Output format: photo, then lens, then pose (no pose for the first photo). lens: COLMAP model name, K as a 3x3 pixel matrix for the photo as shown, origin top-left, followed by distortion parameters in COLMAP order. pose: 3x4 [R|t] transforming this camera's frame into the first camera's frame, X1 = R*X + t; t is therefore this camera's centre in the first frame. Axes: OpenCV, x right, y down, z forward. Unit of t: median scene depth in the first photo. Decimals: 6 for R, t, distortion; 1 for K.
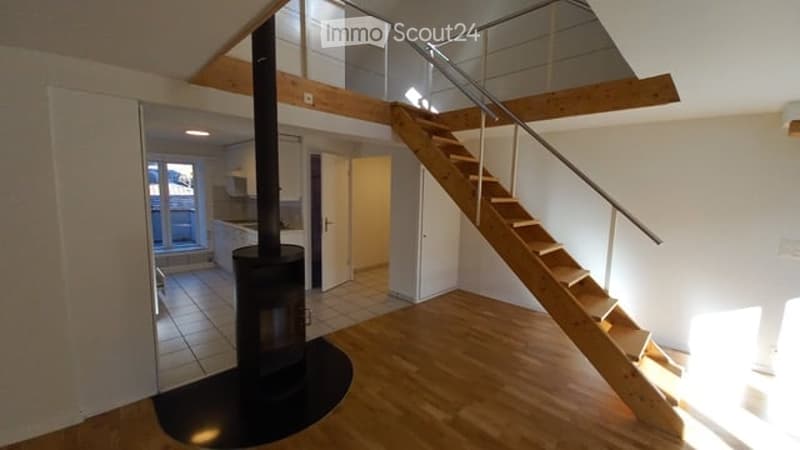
lens RADIAL K [[314.5, 0, 400.0], [0, 314.5, 225.0], [0, 0, 1]] dist [0.001642, 0.000062]
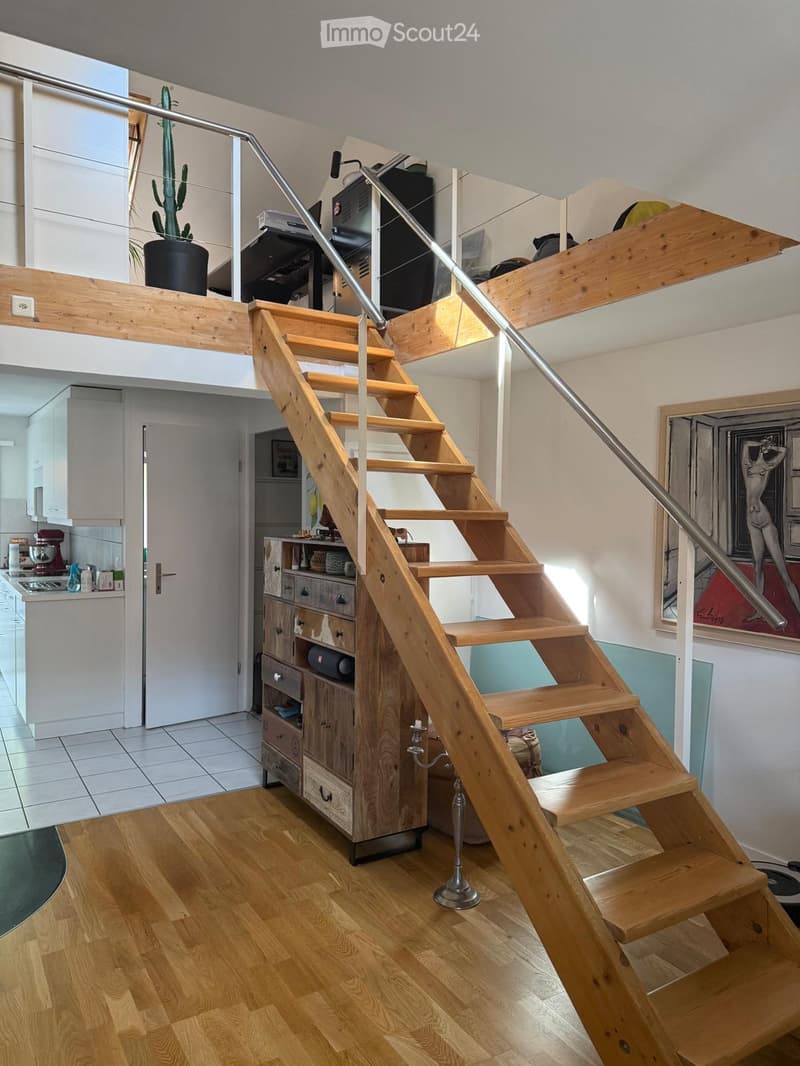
lens RADIAL K [[753.9, 0, 400.0], [0, 753.9, 533.0], [0, 0, 1]] dist [0.048298, -0.059533]
pose [[0.974985, -0.004507, -0.222227, 0.551232], [-0.015237, 0.996087, -0.087049, 0.034713], [0.221750, 0.088258, 0.971101, 0.036652]]
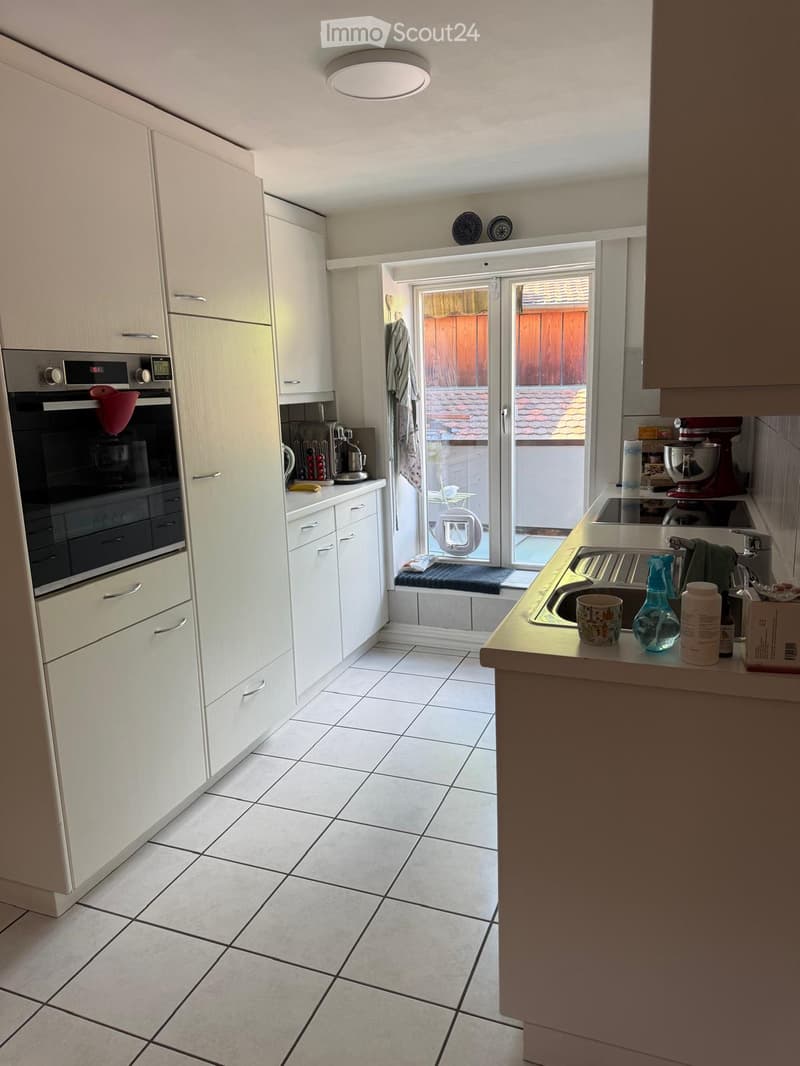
lens RADIAL K [[753.9, 0, 400.0], [0, 753.9, 533.0], [0, 0, 1]] dist [0.048298, -0.059533]
pose [[0.413939, 0.151369, -0.897631, -0.220638], [-0.064293, 0.988477, 0.137040, -0.112675], [0.908031, 0.000985, 0.418901, 1.246294]]
